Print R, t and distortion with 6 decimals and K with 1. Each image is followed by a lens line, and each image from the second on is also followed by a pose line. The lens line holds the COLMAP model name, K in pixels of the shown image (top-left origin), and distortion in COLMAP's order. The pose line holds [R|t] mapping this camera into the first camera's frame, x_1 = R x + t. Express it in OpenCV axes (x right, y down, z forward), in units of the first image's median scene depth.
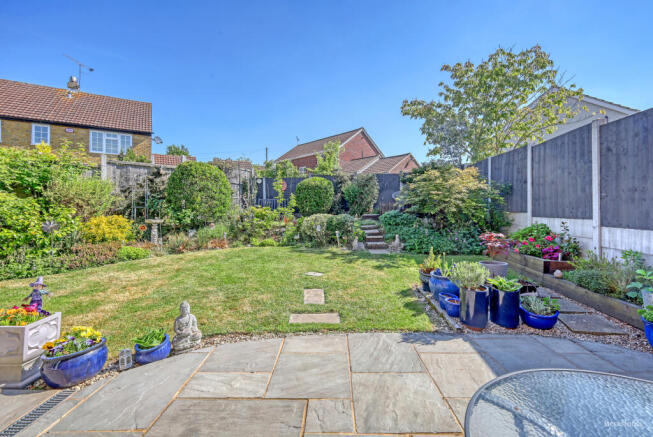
lens RADIAL K [[286.7, 0, 326.6], [0, 286.7, 207.9], [0, 0, 1]] dist [0.000245, 0.000060]
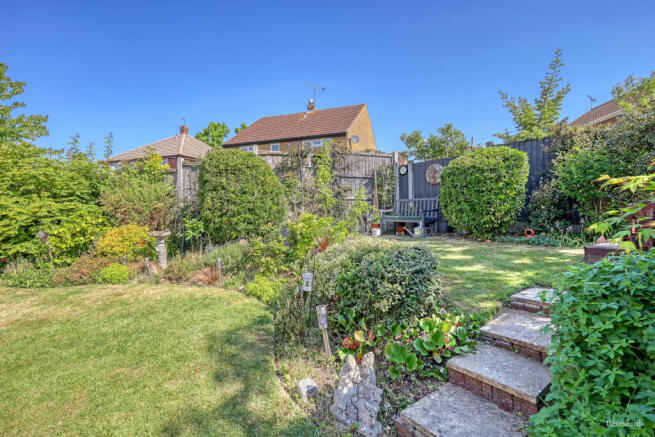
lens RADIAL K [[287.6, 0, 327.6], [0, 287.6, 207.8], [0, 0, 1]] dist [0.000245, 0.000060]
pose [[0.603873, -0.002120, -0.797078, 0.119707], [0.003483, 0.999994, -0.000022, -0.009060], [0.797073, -0.002763, 0.603876, 0.369967]]
